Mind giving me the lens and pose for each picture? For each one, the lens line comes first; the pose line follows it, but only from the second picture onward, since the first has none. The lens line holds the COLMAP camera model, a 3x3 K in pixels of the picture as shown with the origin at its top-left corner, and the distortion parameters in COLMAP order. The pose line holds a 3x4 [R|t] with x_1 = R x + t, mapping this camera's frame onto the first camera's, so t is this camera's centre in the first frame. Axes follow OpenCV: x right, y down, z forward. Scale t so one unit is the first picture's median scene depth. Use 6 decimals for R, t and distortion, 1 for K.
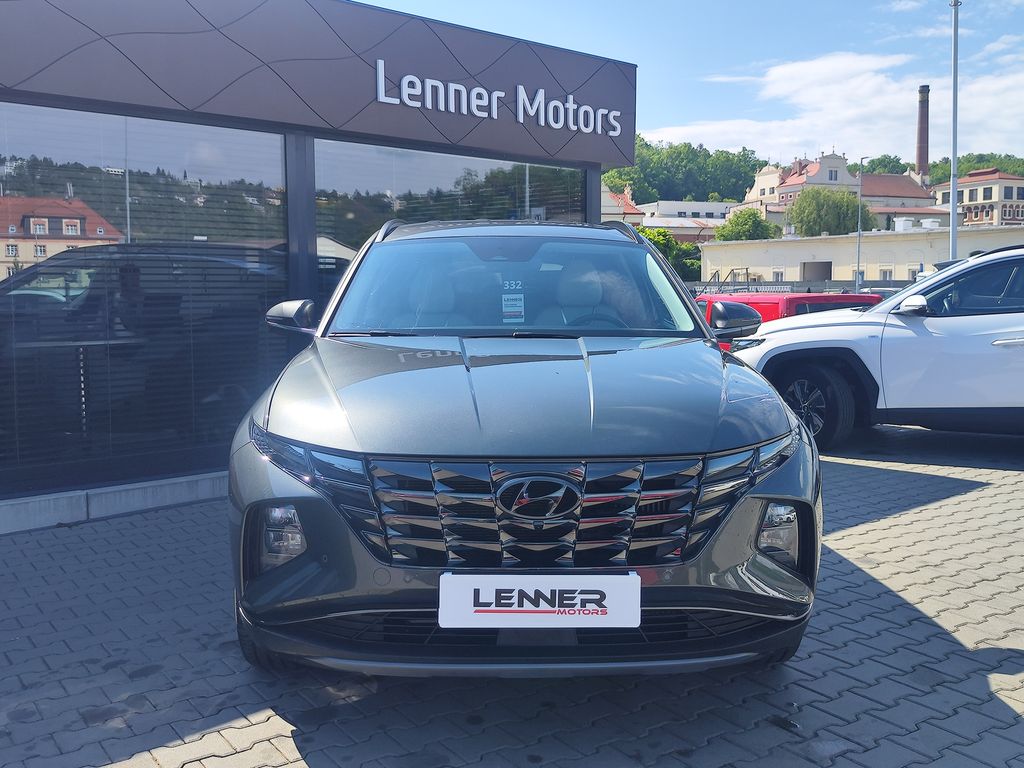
lens RADIAL K [[871.3, 0, 512.0], [0, 871.3, 384.0], [0, 0, 1]] dist [0.035467, -0.063721]
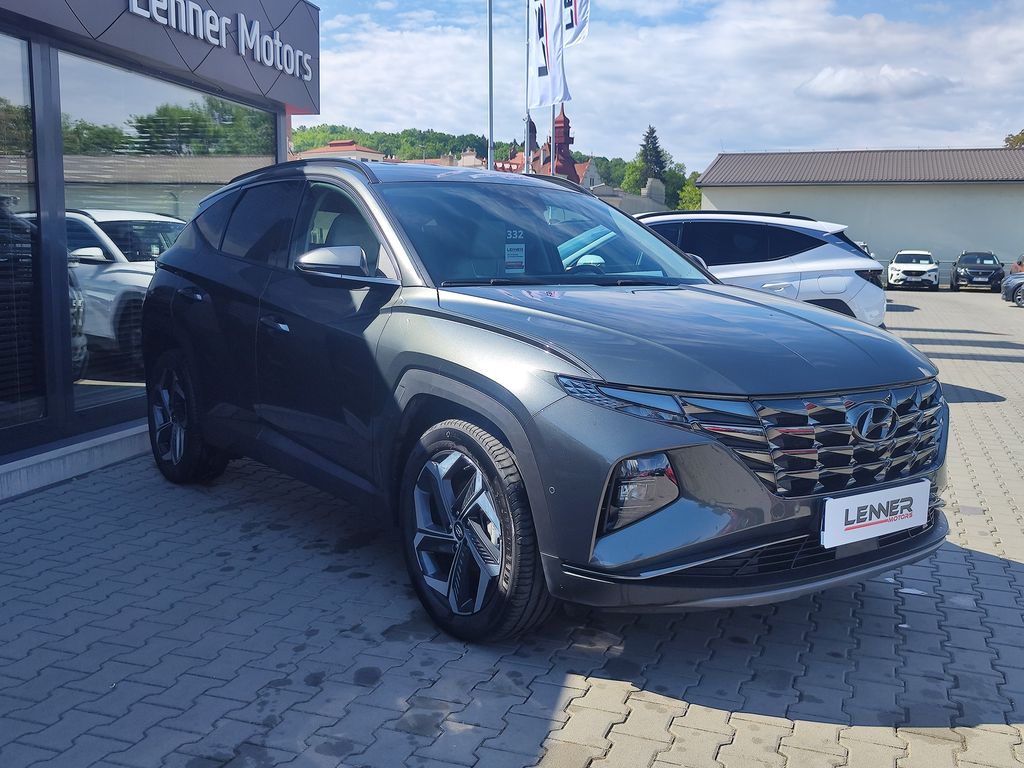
lens RADIAL K [[871.3, 0, 512.0], [0, 871.3, 384.0], [0, 0, 1]] dist [0.035467, -0.063721]
pose [[0.864279, -0.062965, 0.499056, -0.615350], [0.038579, 0.997510, 0.059042, -0.003288], [-0.501530, -0.031775, 0.864556, 0.168962]]
